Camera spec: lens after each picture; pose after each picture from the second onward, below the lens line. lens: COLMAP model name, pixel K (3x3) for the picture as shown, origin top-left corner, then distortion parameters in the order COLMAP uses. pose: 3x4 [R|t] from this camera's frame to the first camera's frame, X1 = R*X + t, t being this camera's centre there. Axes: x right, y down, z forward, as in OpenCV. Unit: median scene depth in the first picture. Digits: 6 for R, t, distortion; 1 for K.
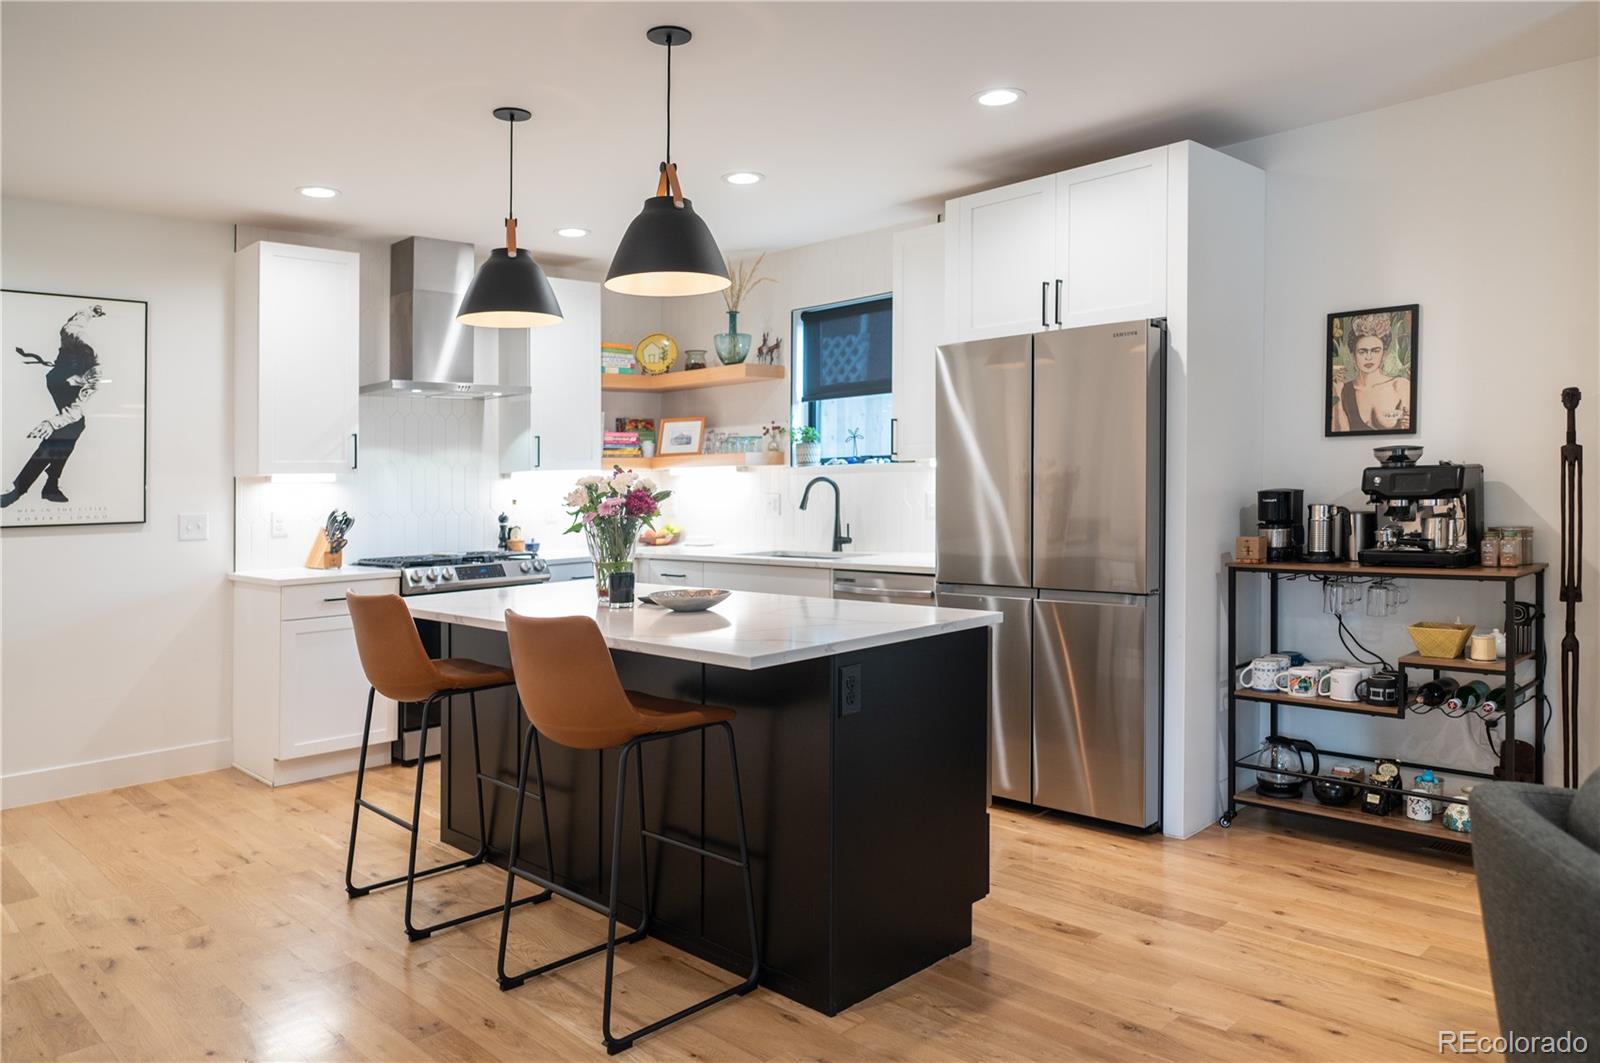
lens RADIAL K [[1094.5, 0, 781.9], [0, 1094.5, 498.0], [0, 0, 1]] dist [0.001122, -0.003899]
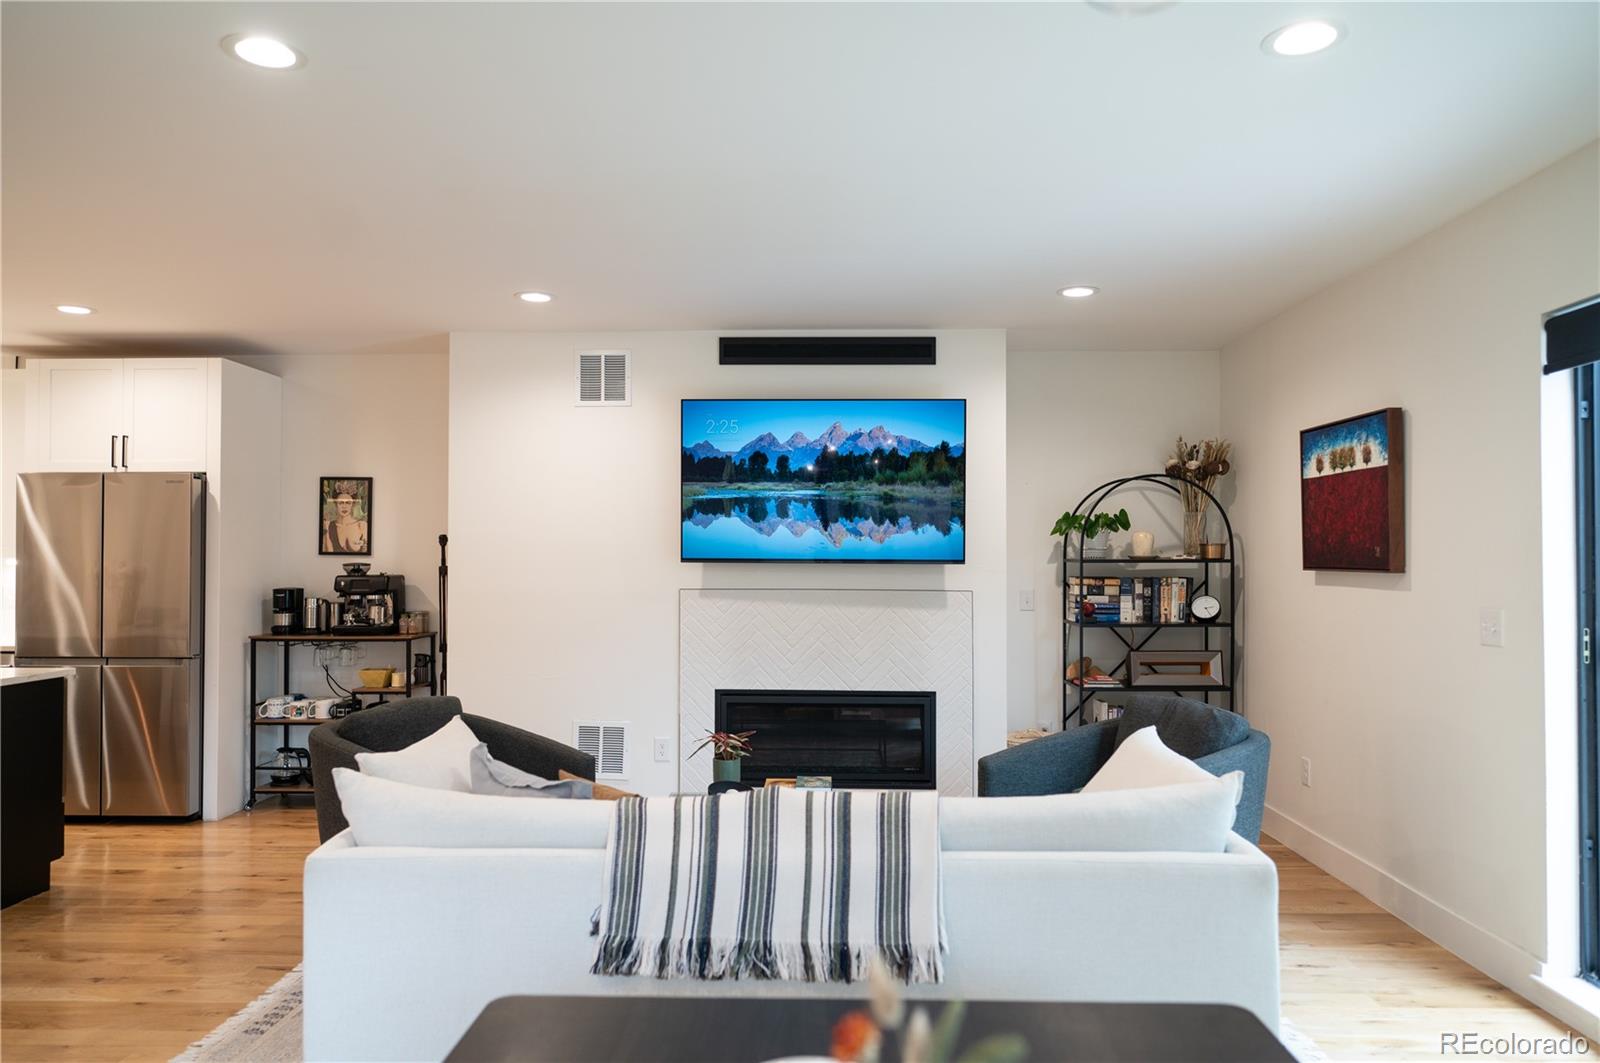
lens RADIAL K [[1094.5, 0, 791.2], [0, 1094.5, 602.8], [0, 0, 1]] dist [0.001122, -0.003899]
pose [[0.716188, 0.001295, 0.697907, -0.117756], [-0.009991, 0.999915, 0.008397, -0.007306], [-0.697836, -0.012986, 0.716139, -0.625666]]
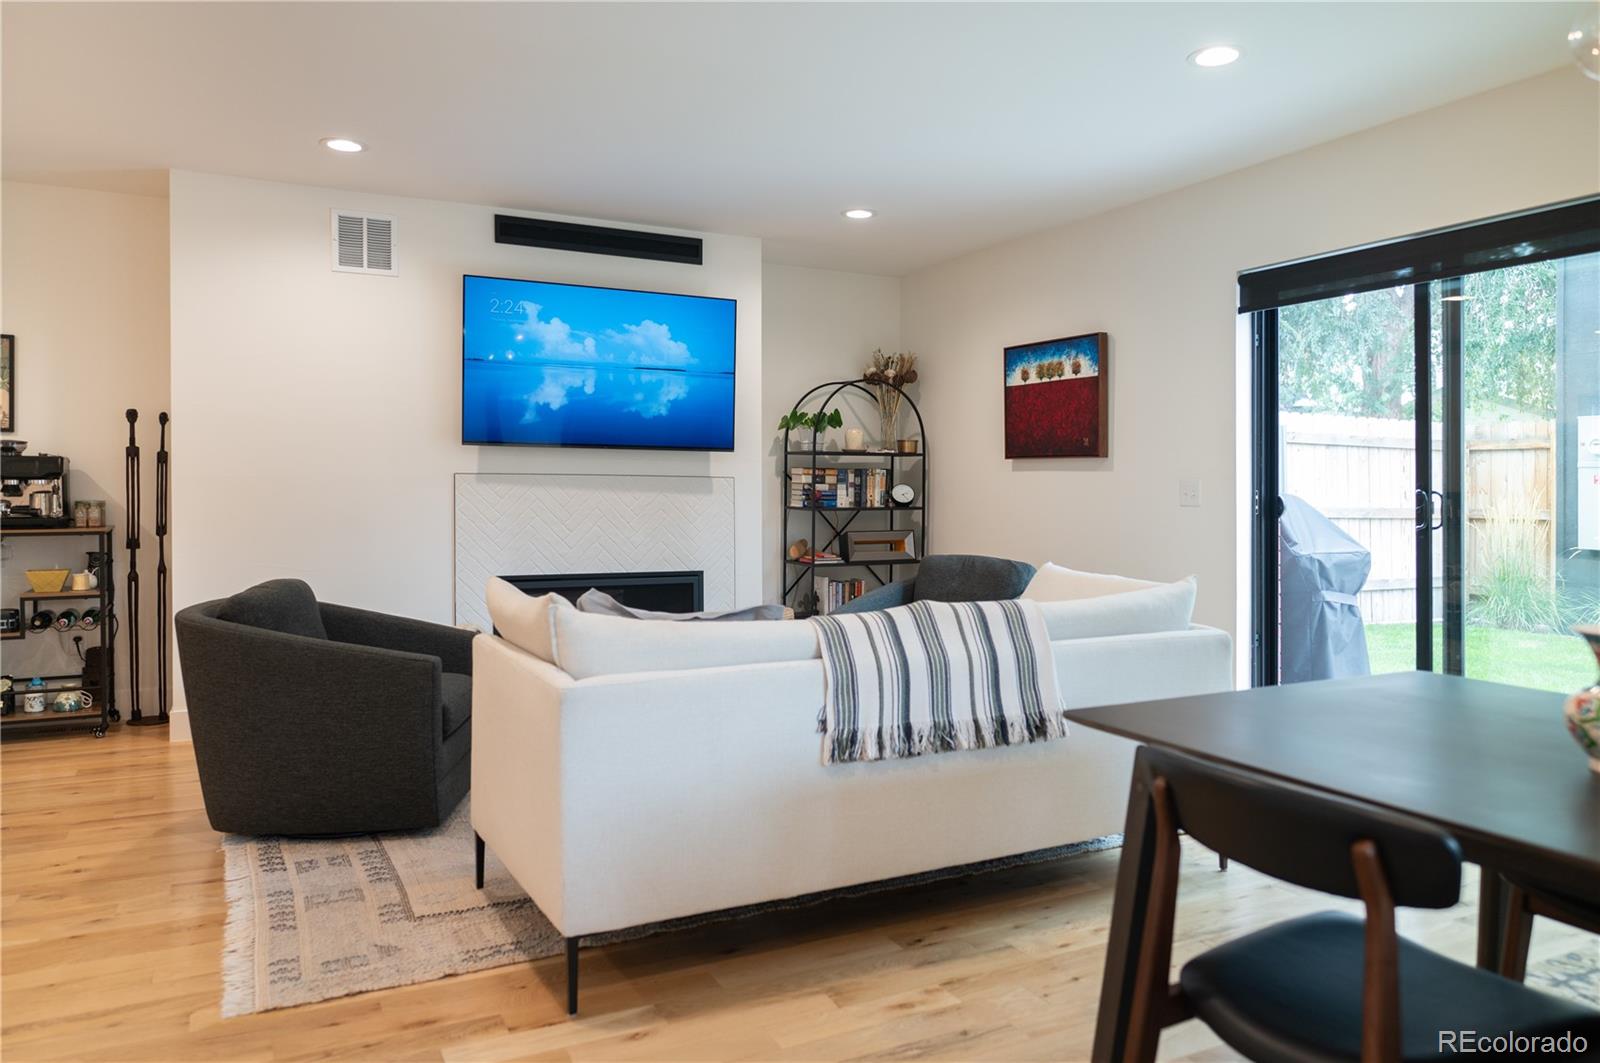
lens RADIAL K [[1094.5, 0, 813.2], [0, 1094.5, 562.8], [0, 0, 1]] dist [0.001122, -0.003899]
pose [[0.285987, -0.039425, 0.957422, -0.428564], [-0.000399, 0.999148, 0.041262, 0.045380], [-0.958233, -0.012182, 0.285728, -0.318274]]
